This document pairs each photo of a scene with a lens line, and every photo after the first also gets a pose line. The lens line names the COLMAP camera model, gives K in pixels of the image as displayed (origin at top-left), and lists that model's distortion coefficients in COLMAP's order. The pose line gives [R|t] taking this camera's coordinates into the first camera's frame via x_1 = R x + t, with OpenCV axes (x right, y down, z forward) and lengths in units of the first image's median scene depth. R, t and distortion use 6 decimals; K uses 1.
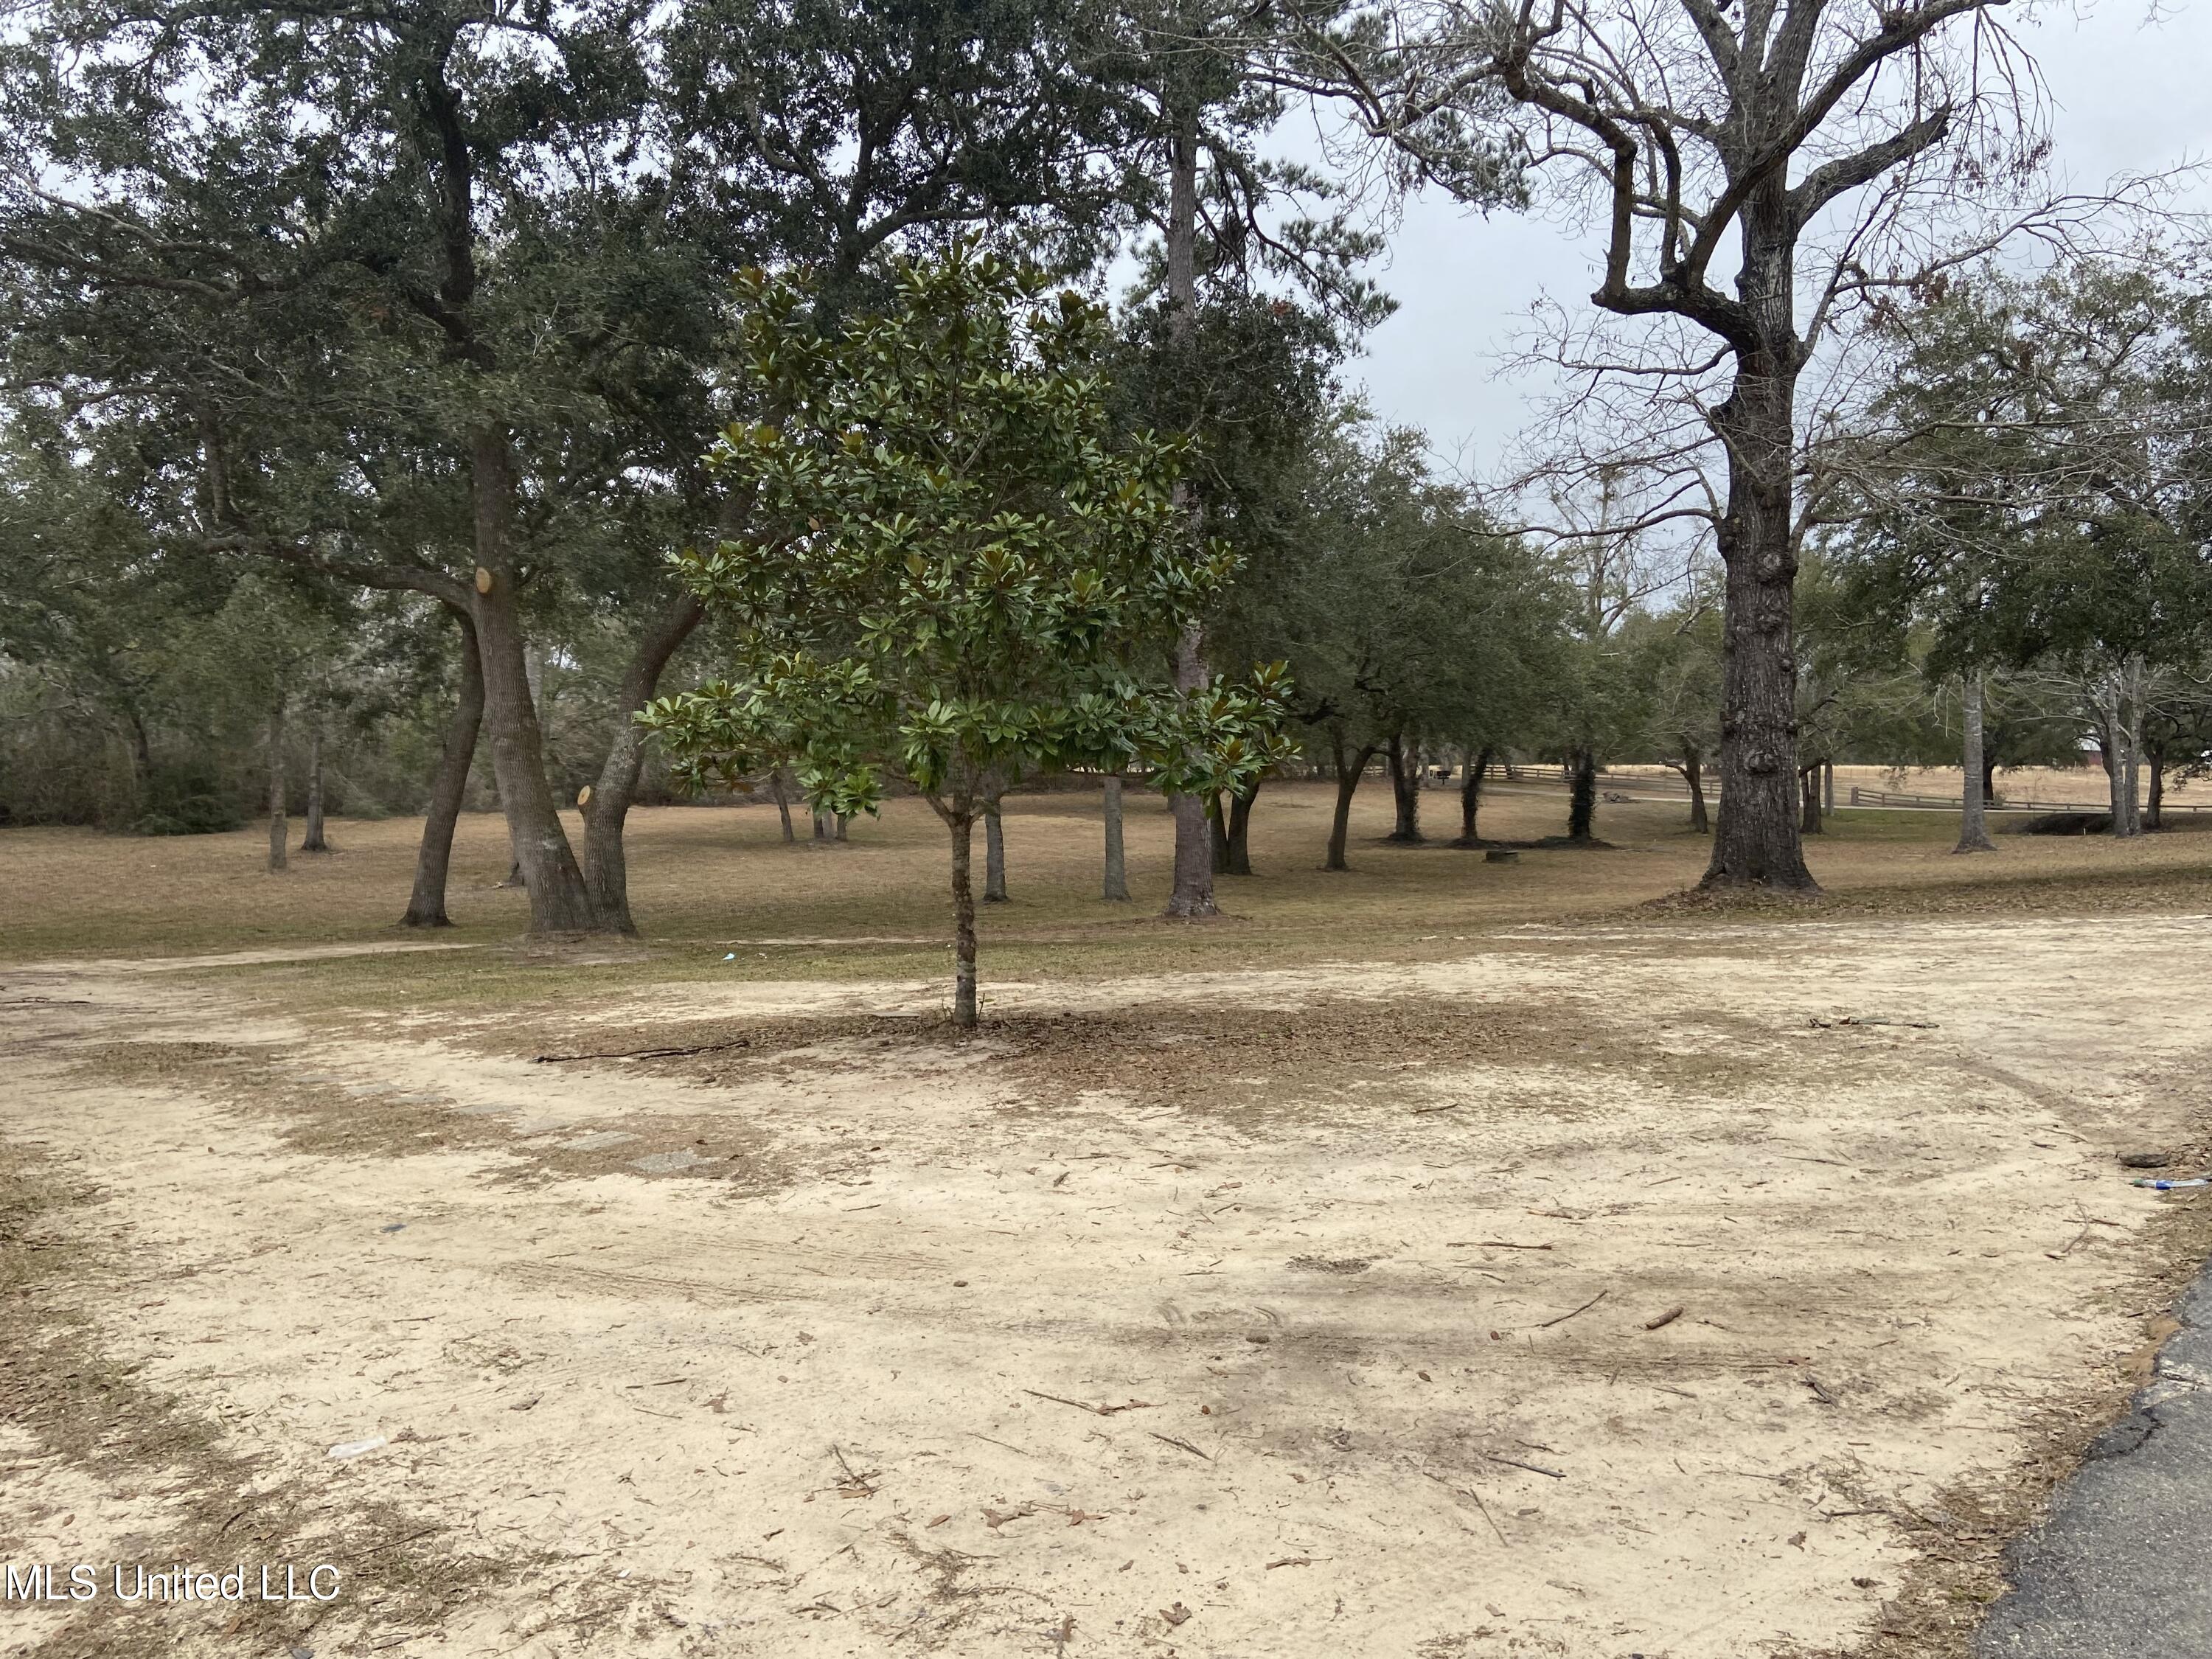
lens RADIAL K [[1657.8, 0, 1100.4], [0, 1657.8, 800.3], [0, 0, 1]] dist [0.139193, -0.174250]
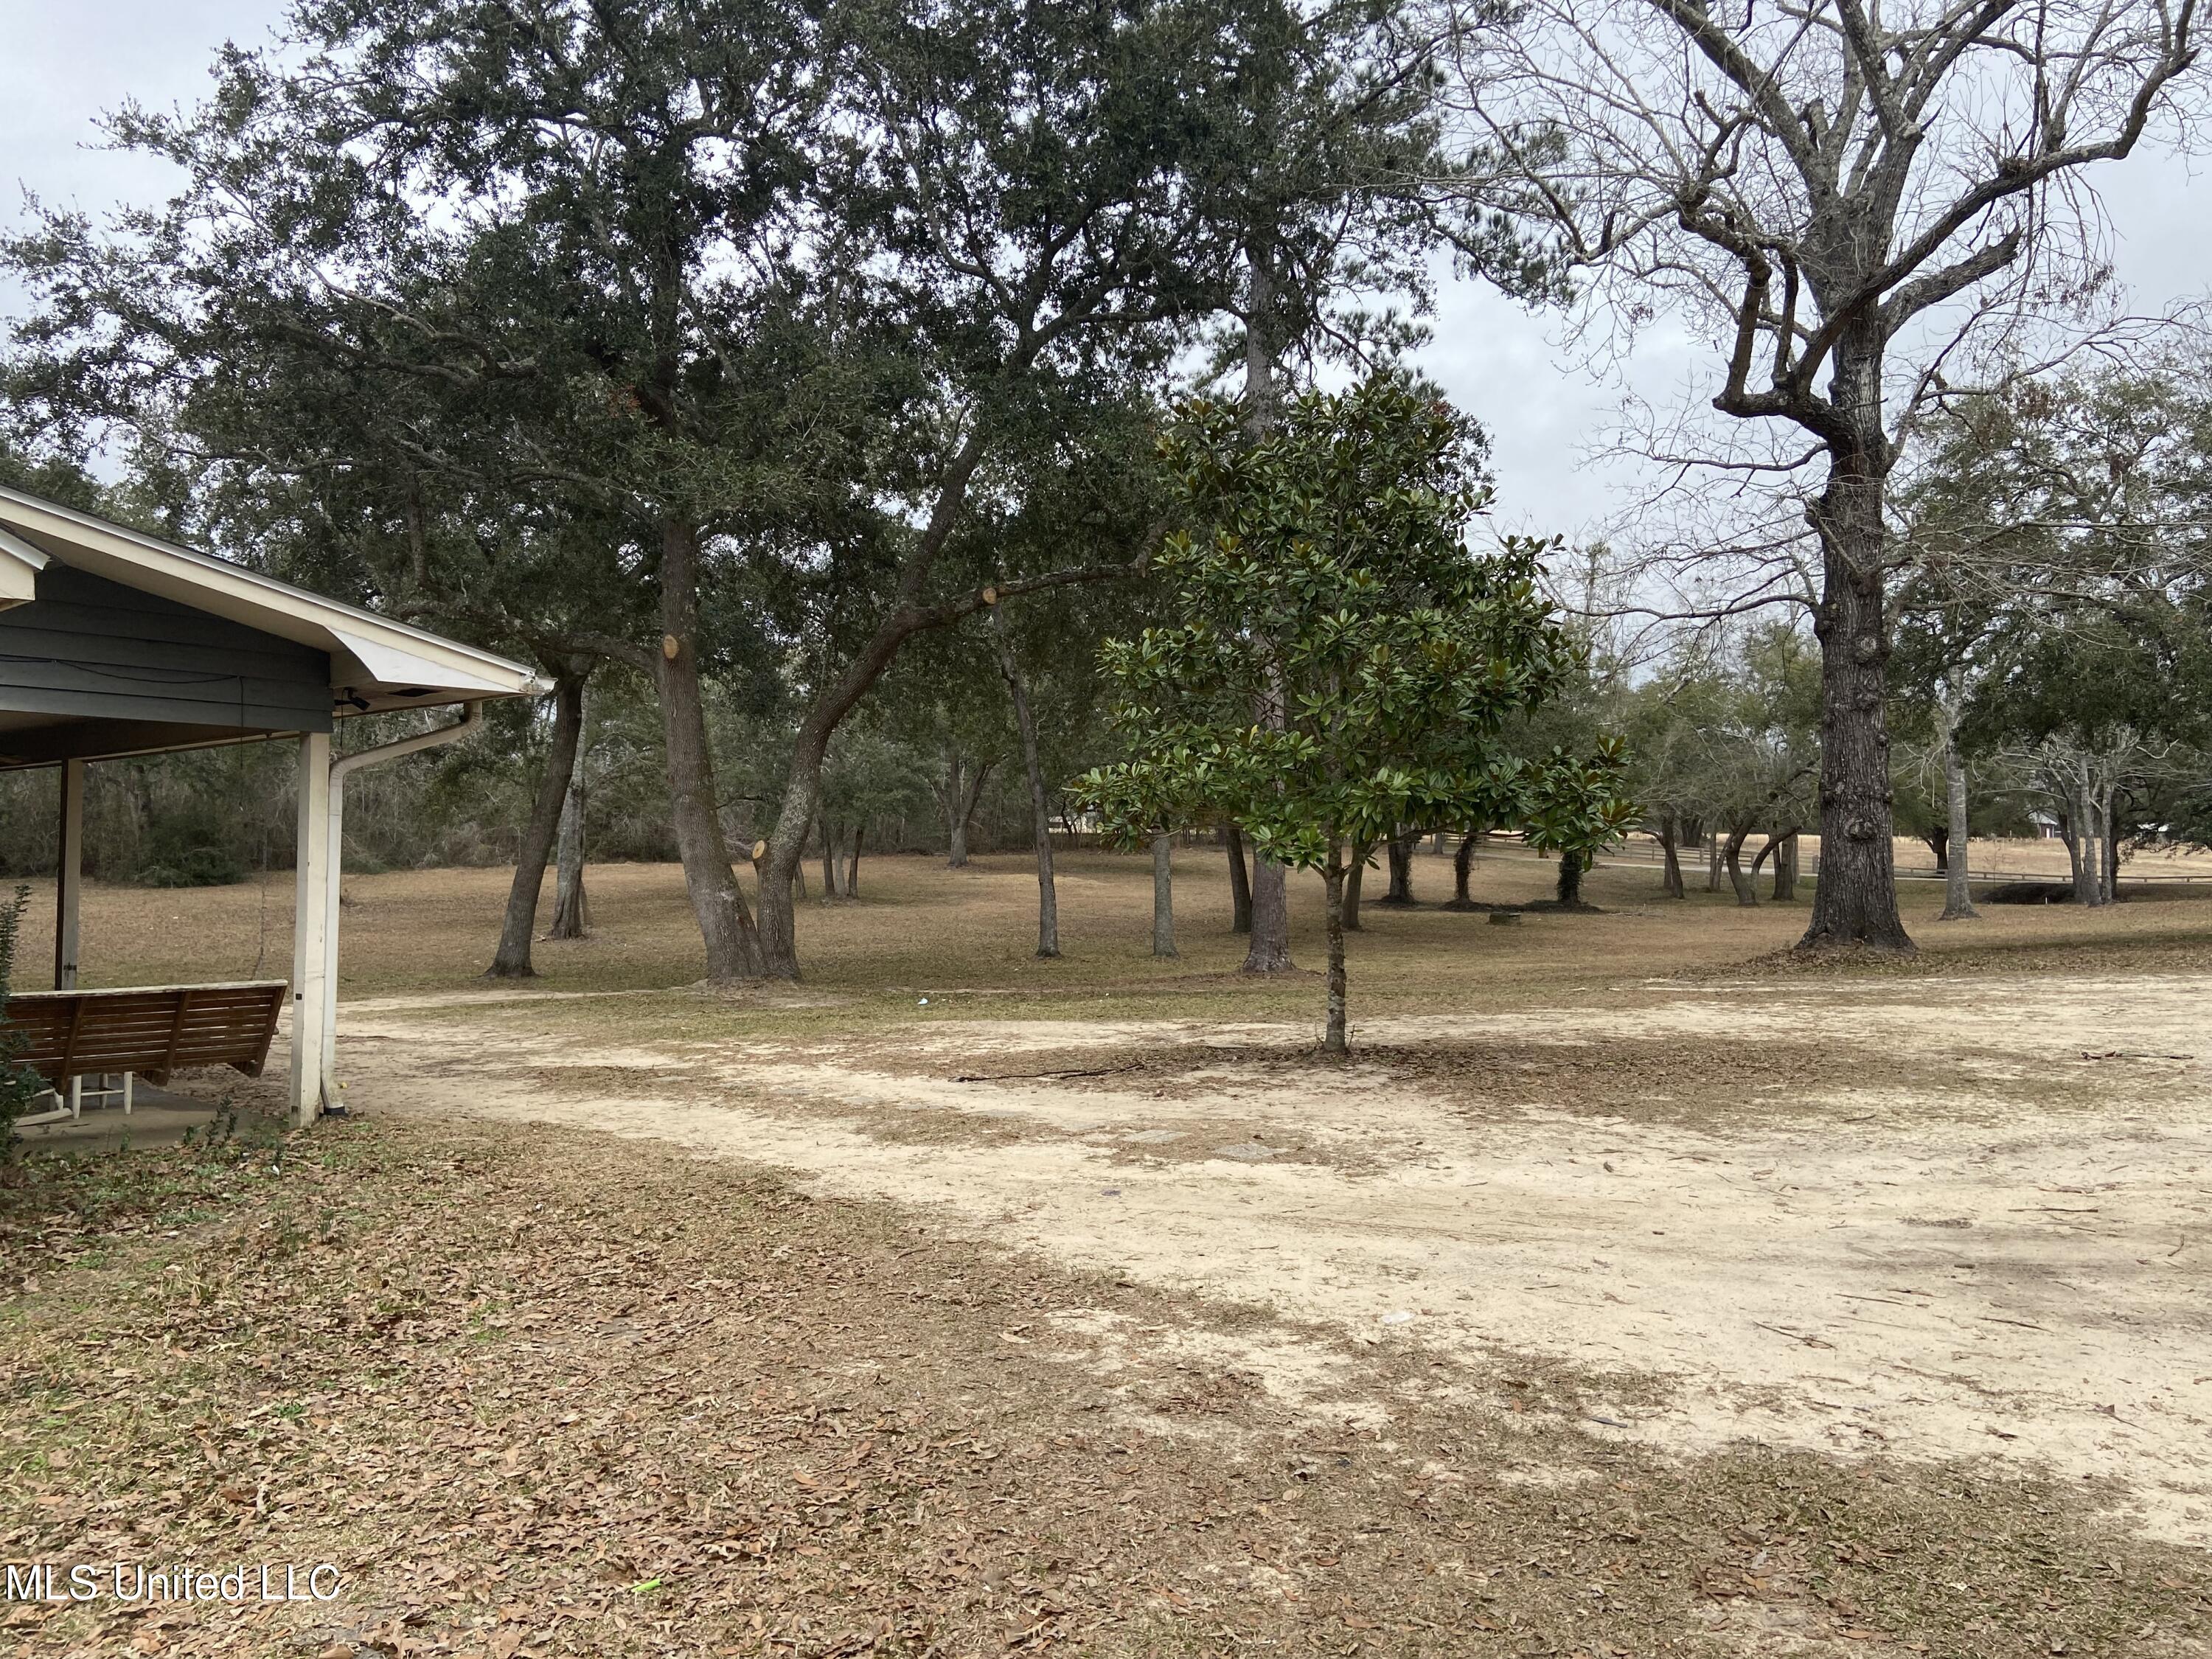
lens RADIAL K [[1656.7, 0, 1106.0], [0, 1656.7, 808.6], [0, 0, 1]] dist [0.126239, -0.154745]
pose [[0.999396, 0.010671, 0.033082, -0.118060], [-0.009617, 0.999446, -0.031861, 0.002698], [-0.033404, 0.031524, 0.998945, -0.058113]]
